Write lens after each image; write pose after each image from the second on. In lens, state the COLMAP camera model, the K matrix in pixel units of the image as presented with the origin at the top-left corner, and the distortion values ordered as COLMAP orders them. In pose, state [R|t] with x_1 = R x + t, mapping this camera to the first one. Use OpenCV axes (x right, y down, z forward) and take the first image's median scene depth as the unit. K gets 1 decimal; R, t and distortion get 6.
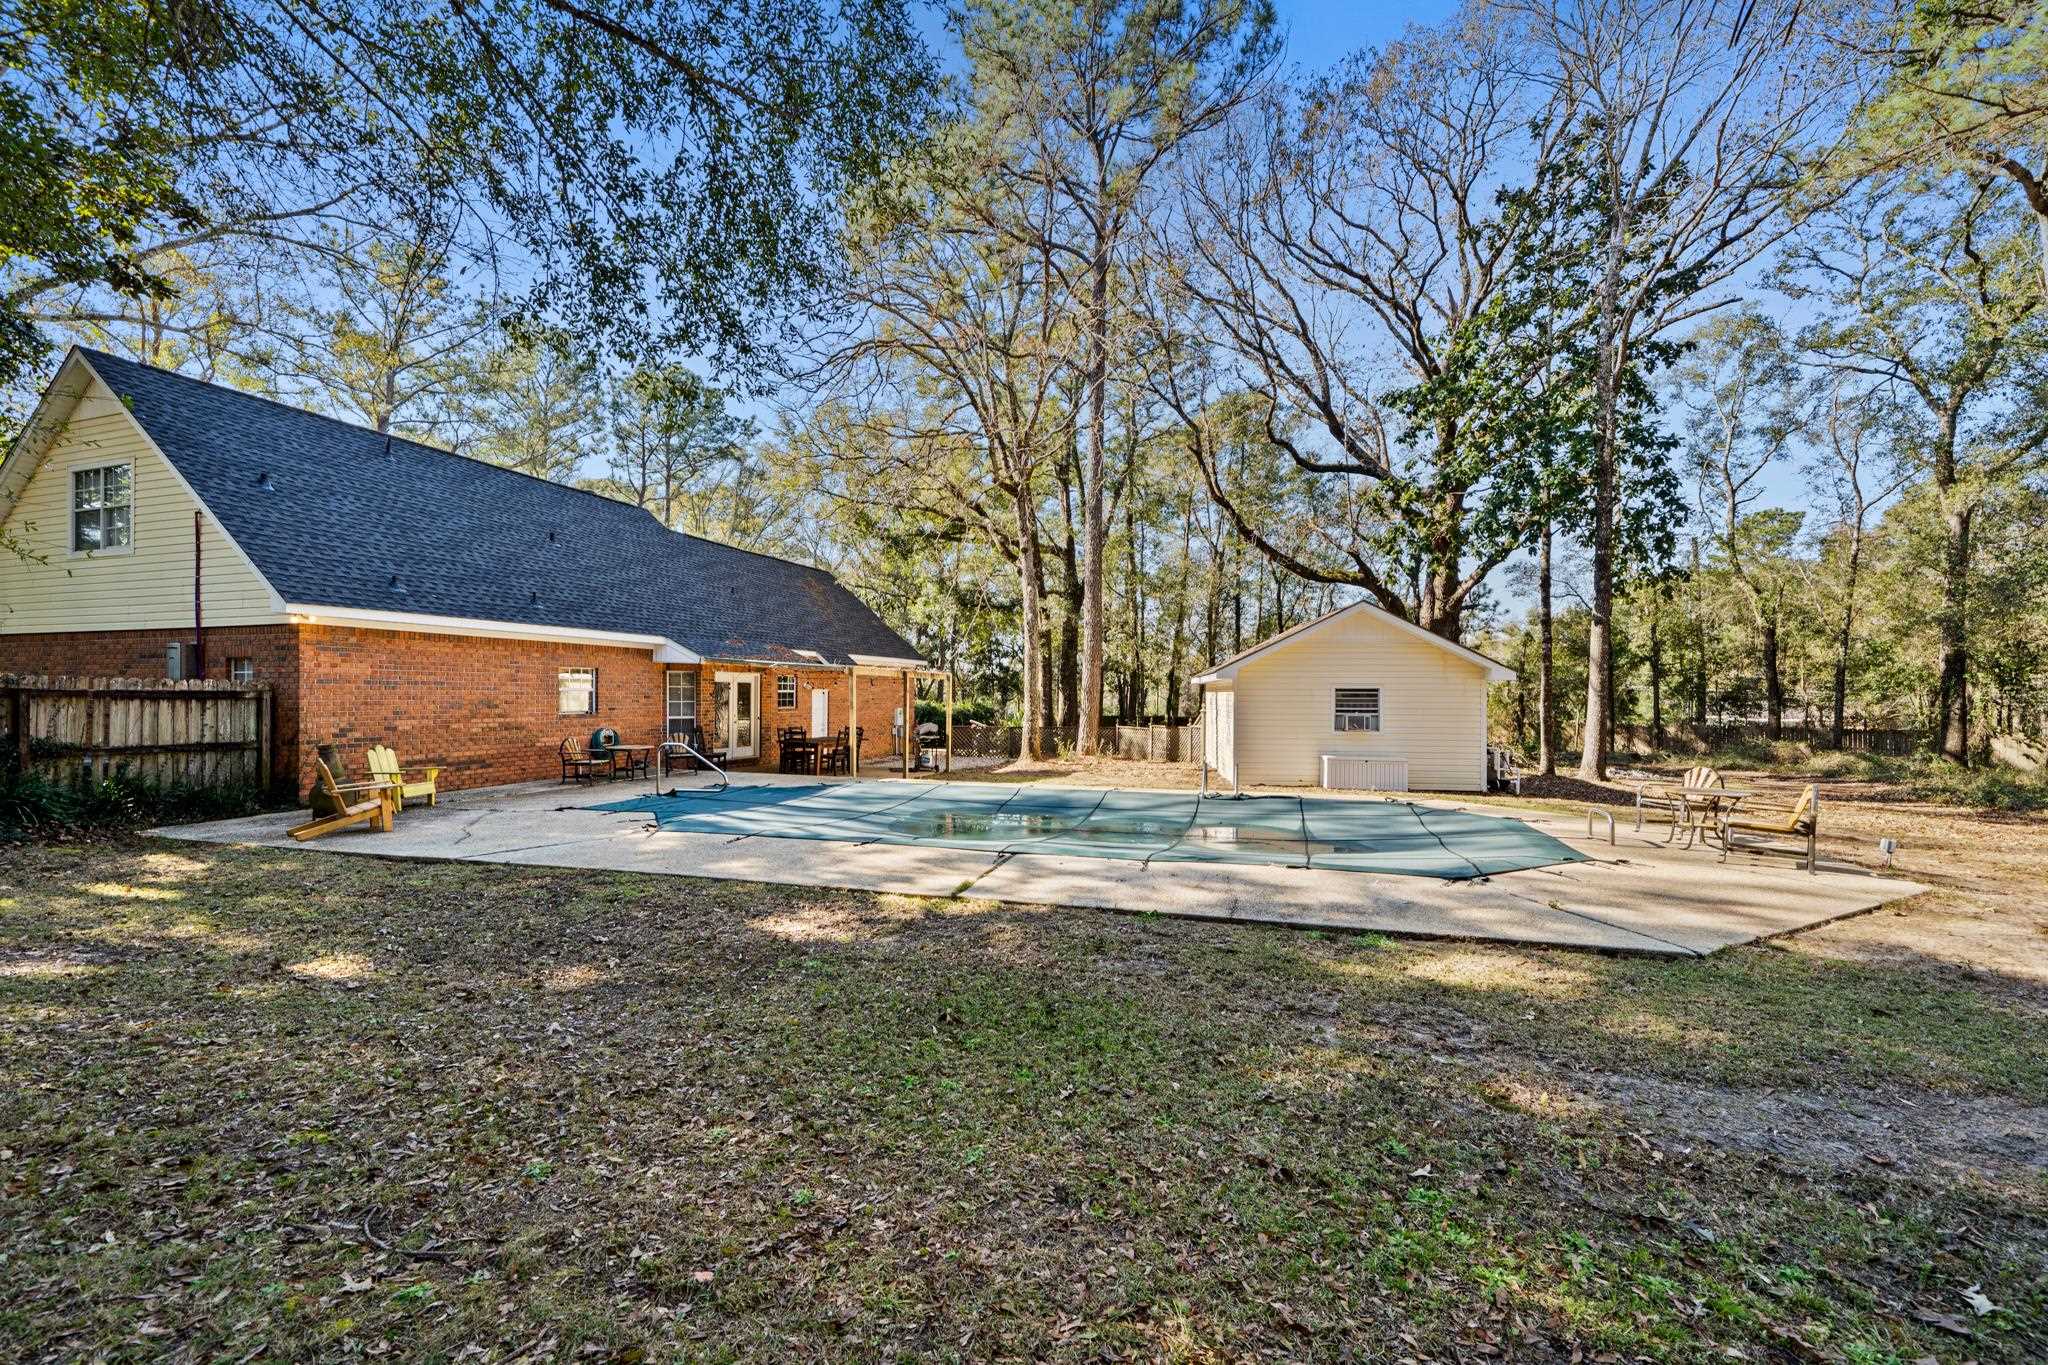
lens RADIAL K [[811.1, 0, 1024.0], [0, 811.1, 682.5], [0, 0, 1]] dist [0.000129, 0.000060]
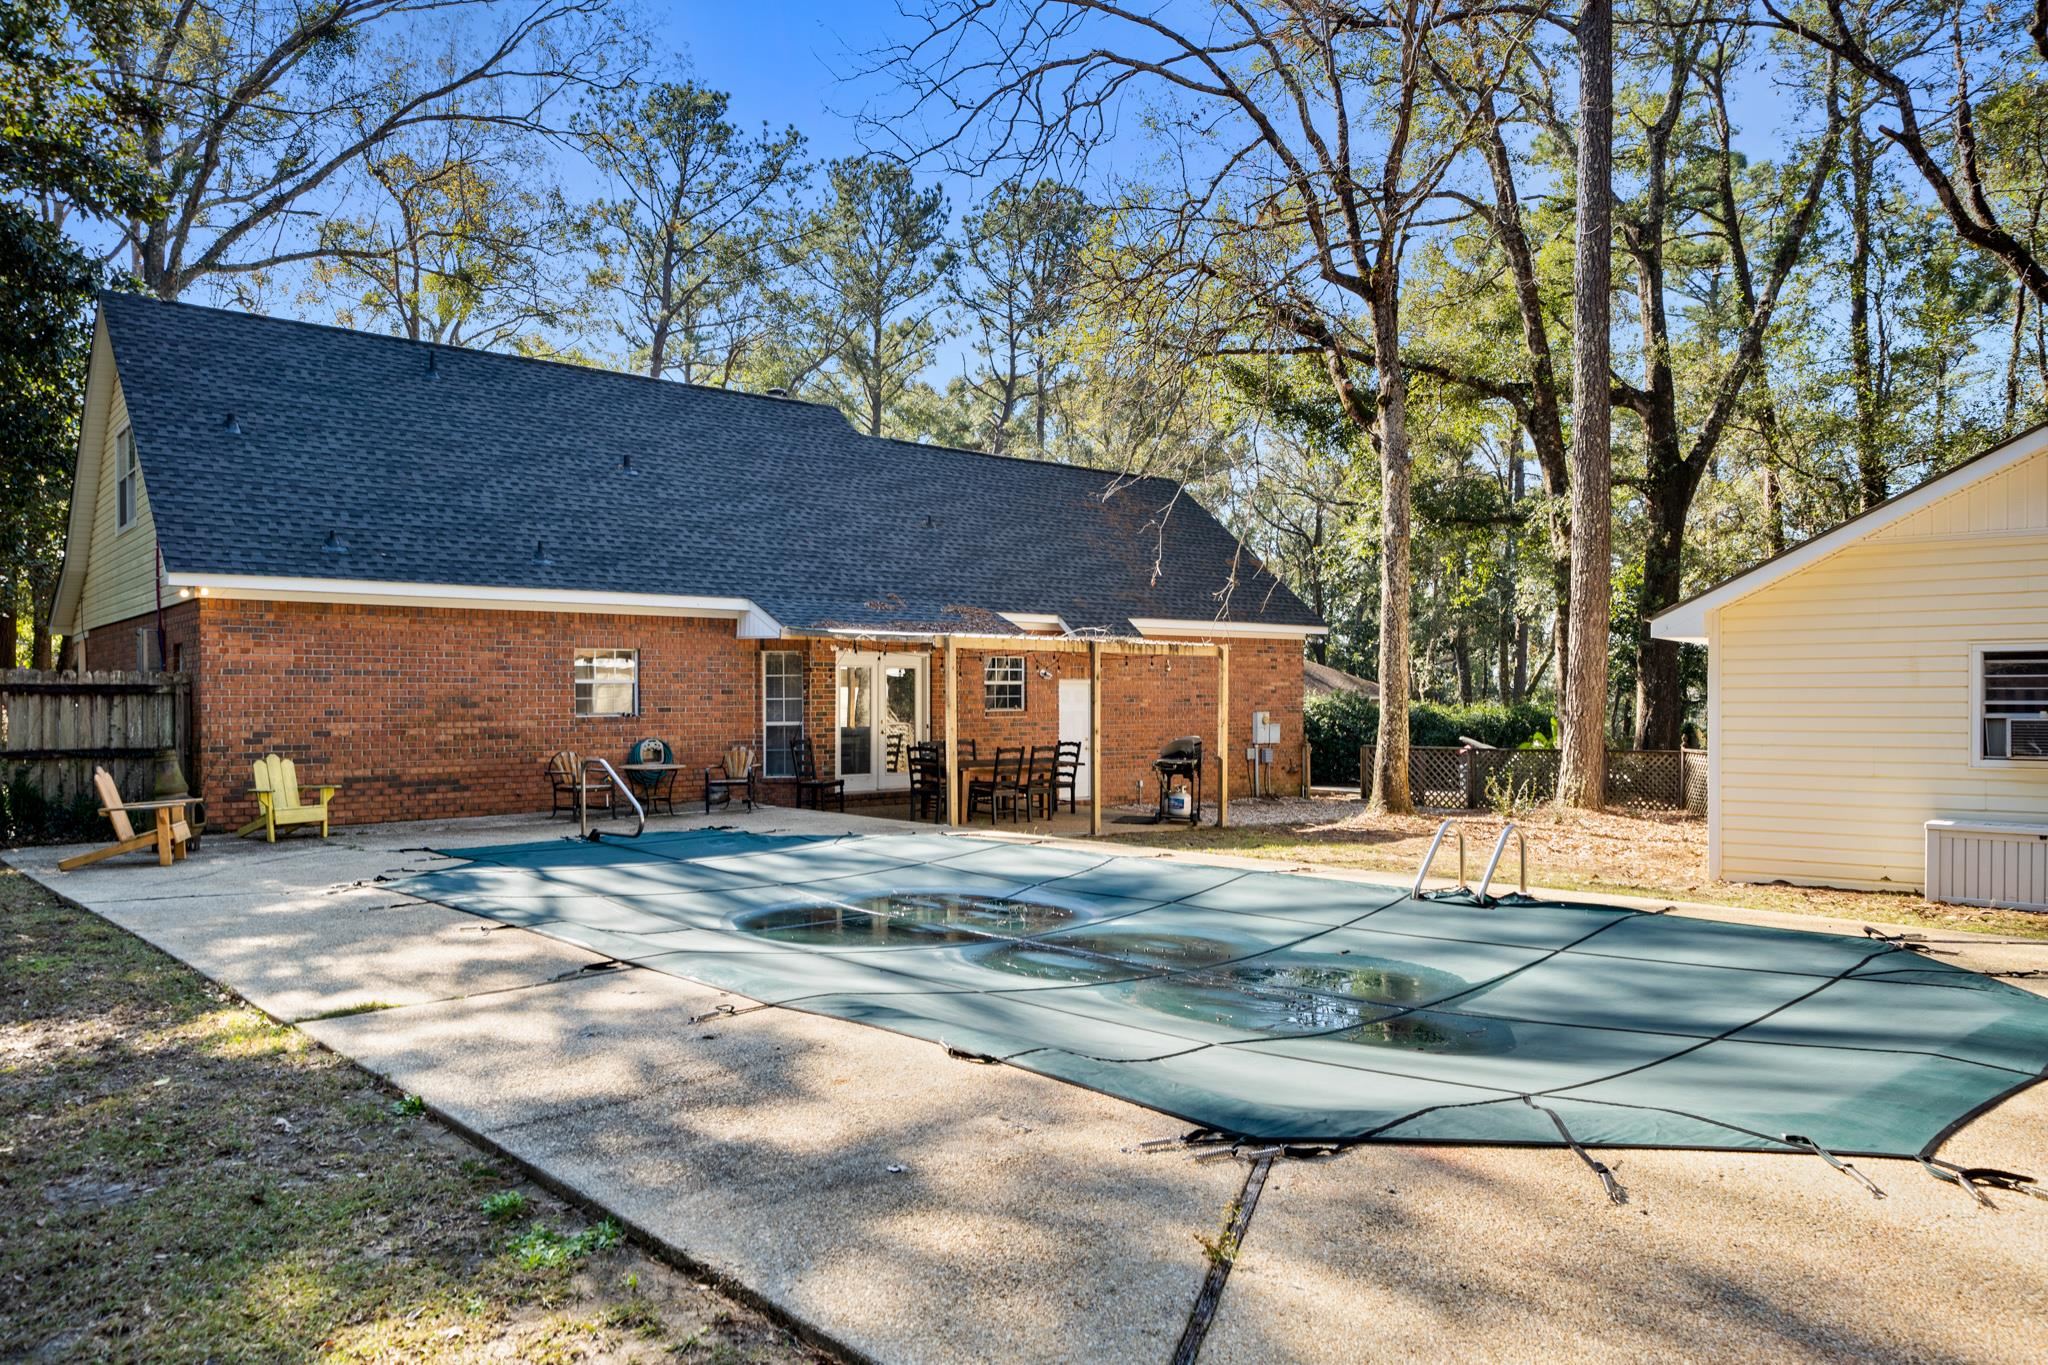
lens RADIAL K [[1376.0, 0, 1024.0], [0, 1376.0, 682.5], [0, 0, 1]] dist [0.004651, 0.001741]
pose [[0.856875, -0.014064, -0.515333, 0.432827], [0.015782, 0.999875, -0.001047, 0.020835], [0.515283, -0.007236, 0.856989, 0.238224]]
